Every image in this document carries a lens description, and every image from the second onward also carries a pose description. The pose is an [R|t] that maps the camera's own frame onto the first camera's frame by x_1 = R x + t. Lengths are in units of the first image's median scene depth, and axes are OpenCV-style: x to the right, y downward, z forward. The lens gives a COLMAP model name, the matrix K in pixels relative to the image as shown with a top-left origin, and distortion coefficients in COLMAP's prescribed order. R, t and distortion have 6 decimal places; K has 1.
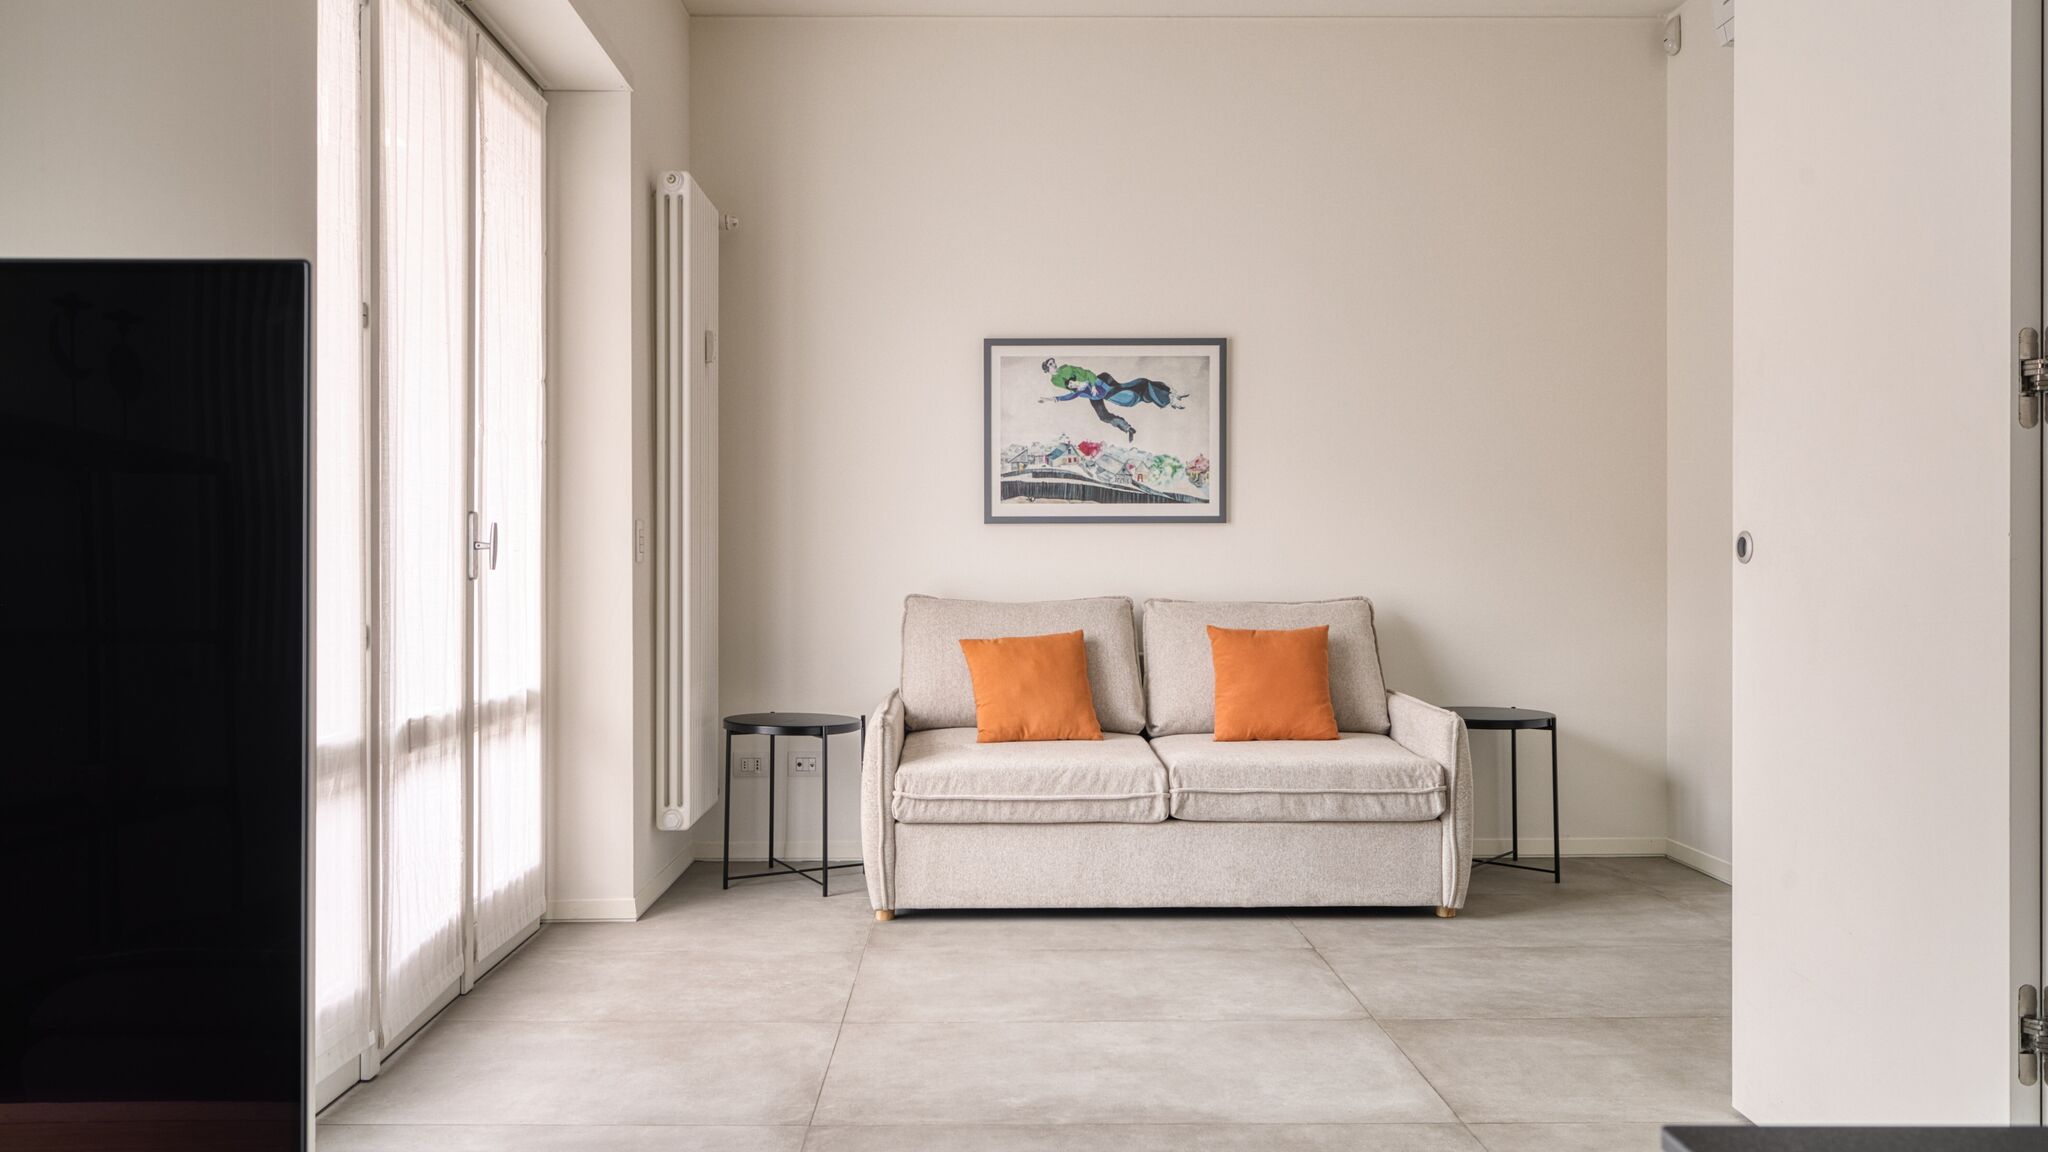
lens RADIAL K [[1459.2, 0, 1015.0], [0, 1459.2, 569.2], [0, 0, 1]] dist [-0.007695, -0.000704]
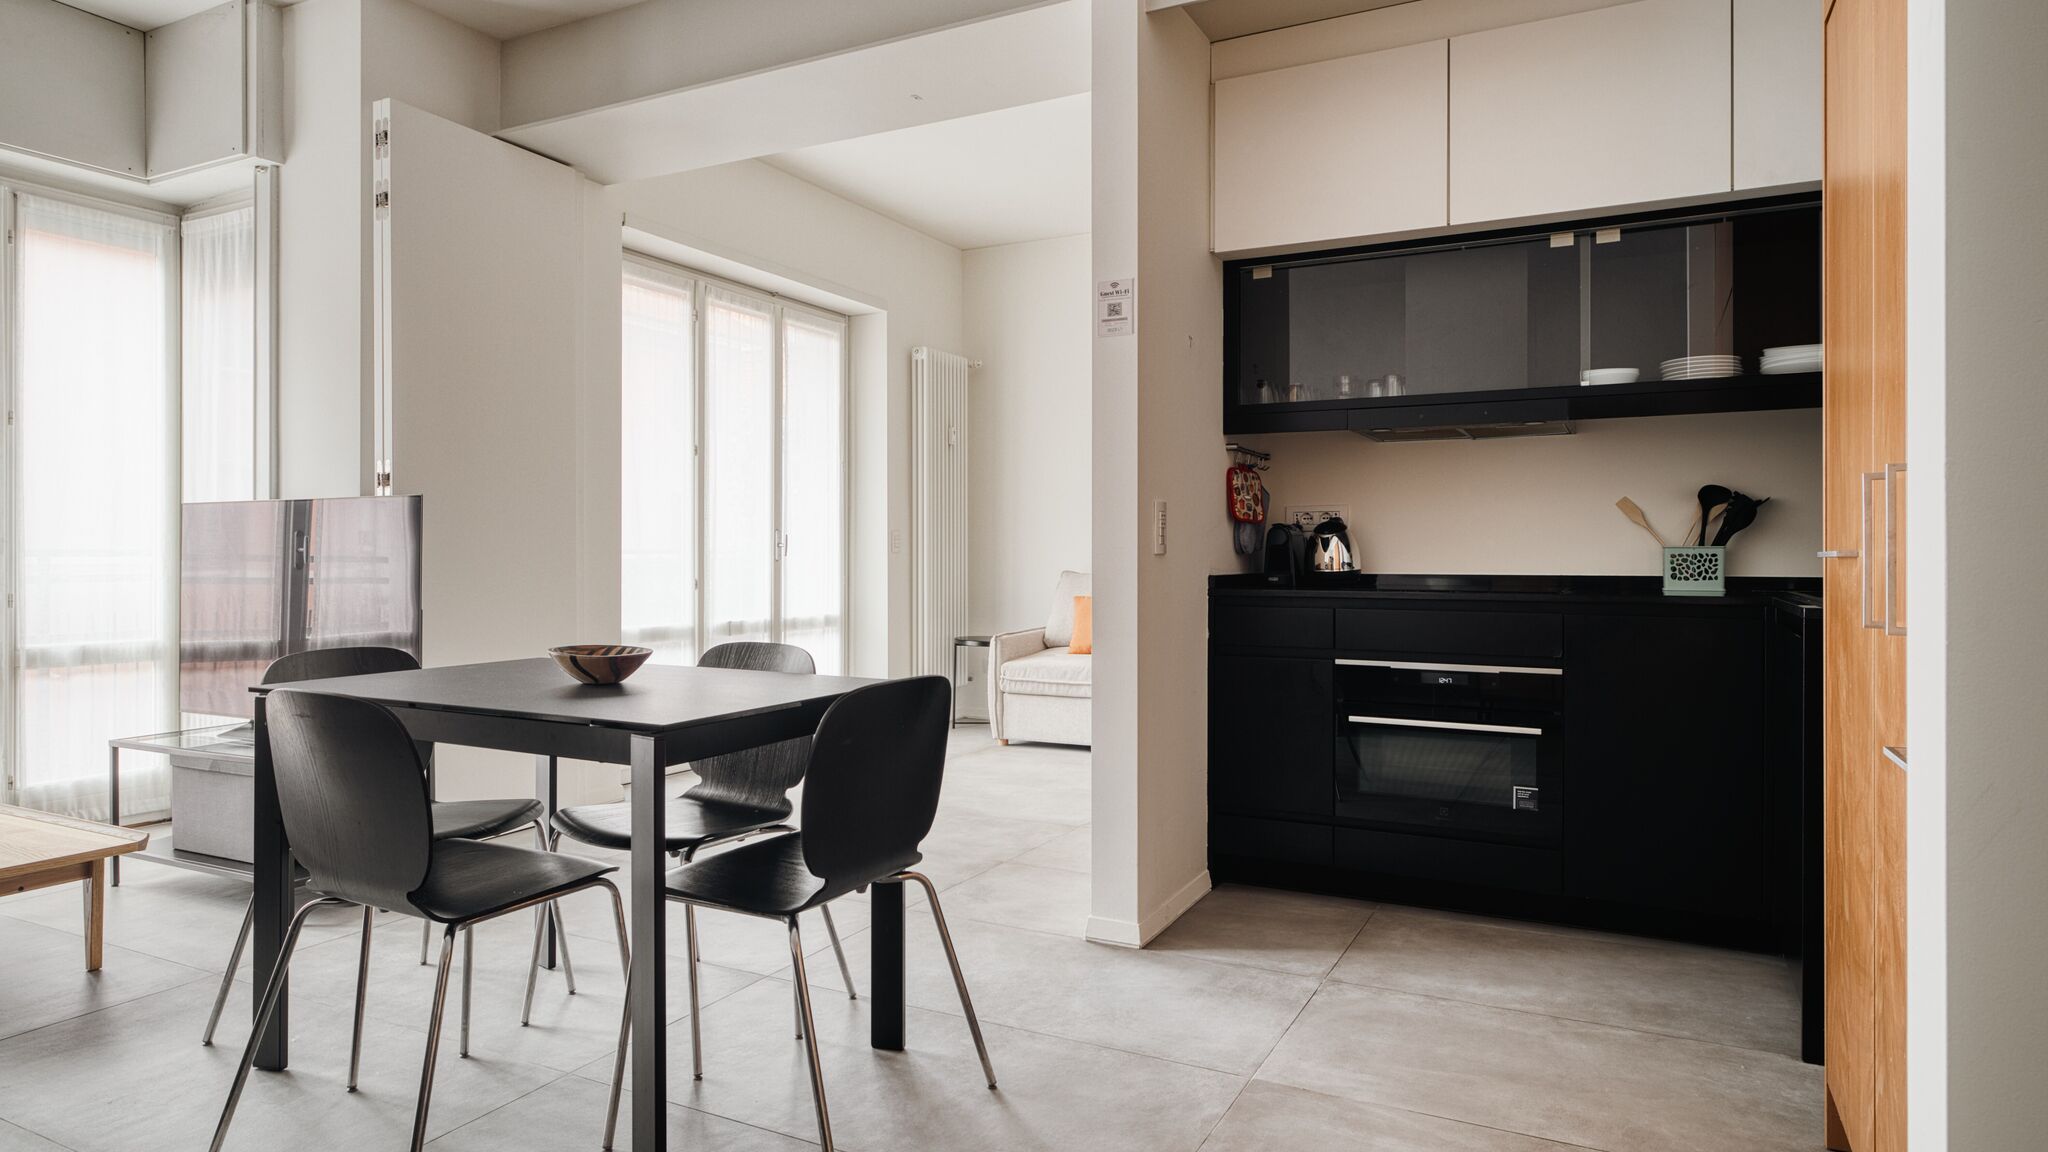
lens RADIAL K [[1180.8, 0, 1020.5], [0, 1180.8, 560.0], [0, 0, 1]] dist [0.003862, 0.000683]
pose [[0.884440, 0.002214, -0.466648, 0.595867], [-0.000800, 0.999994, 0.003229, 0.000100], [0.466653, -0.002483, 0.884437, -0.298978]]
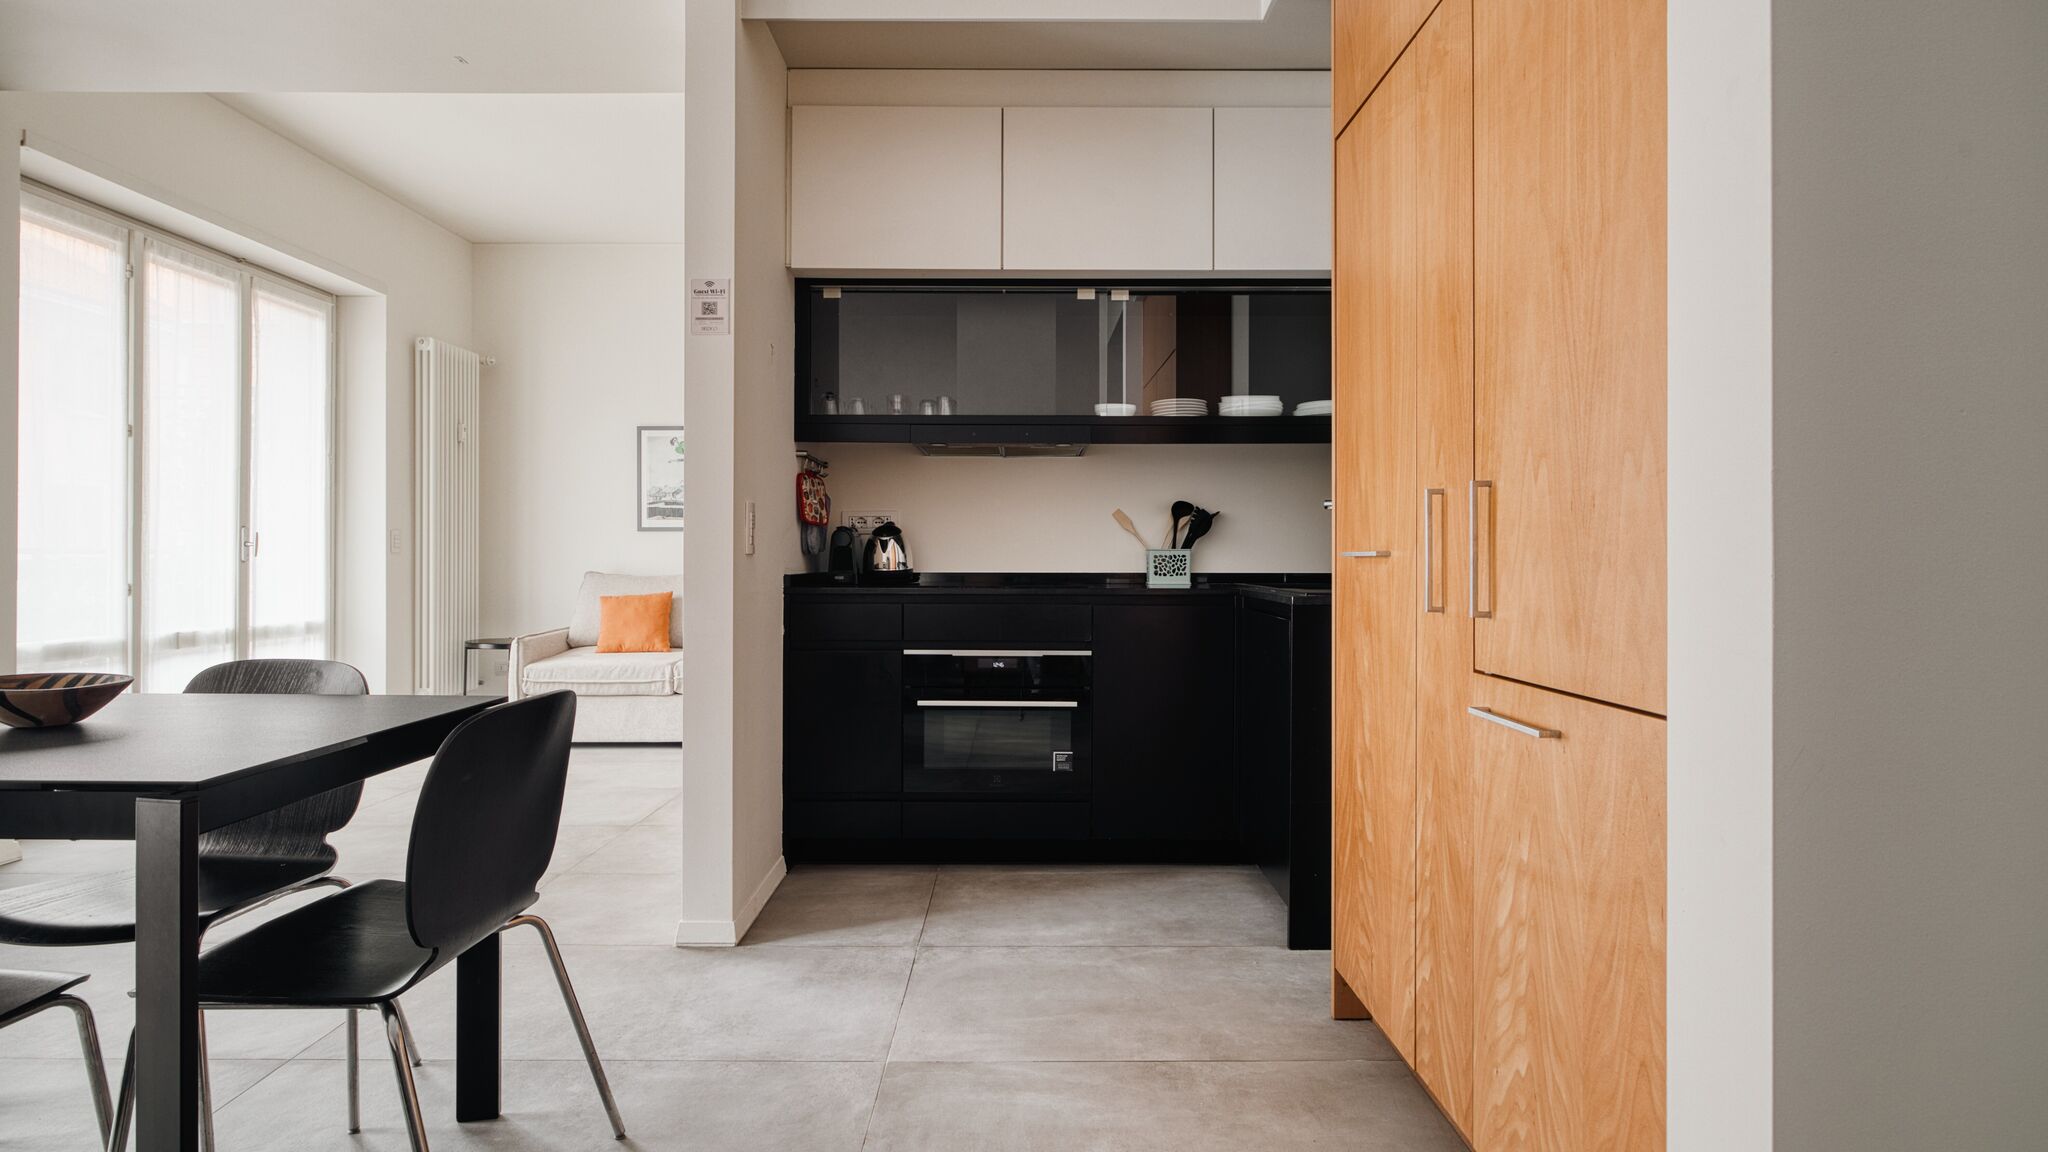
lens RADIAL K [[1019.3, 0, 1026.5], [0, 1019.3, 557.4], [0, 0, 1]] dist [-0.005323, 0.002582]
pose [[0.999985, 0.001056, -0.005357, 0.515306], [-0.001061, 0.999999, -0.000925, 0.001100], [0.005356, 0.000930, 0.999985, -0.257125]]
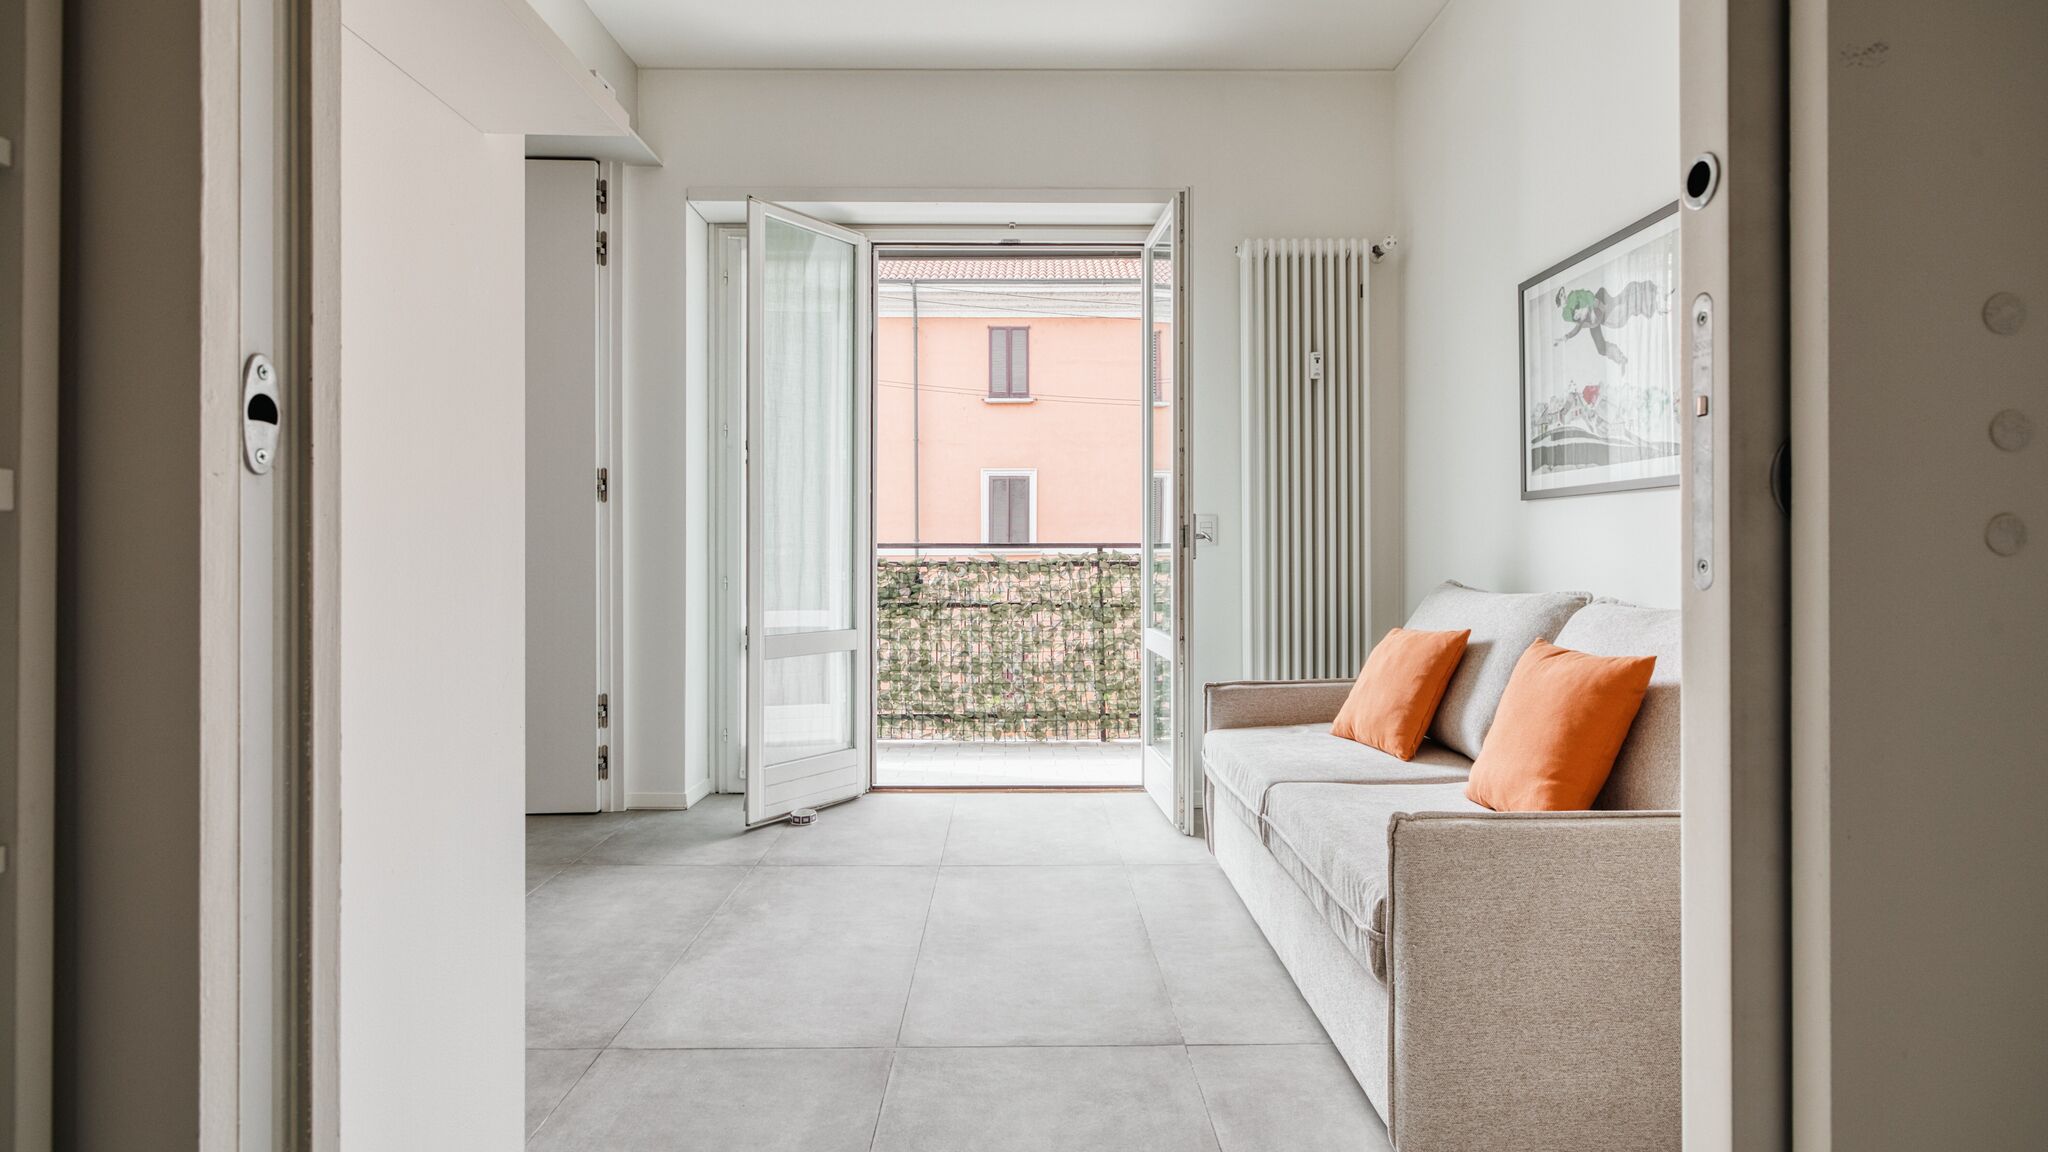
lens RADIAL K [[1004.7, 0, 1018.3], [0, 1004.7, 558.8], [0, 0, 1]] dist [-0.002451, 0.000036]
pose [[-0.026834, 0.014685, -0.999532, 0.654345], [0.011205, 0.999834, 0.014389, -0.009649], [0.999577, -0.010814, -0.026994, 0.812866]]
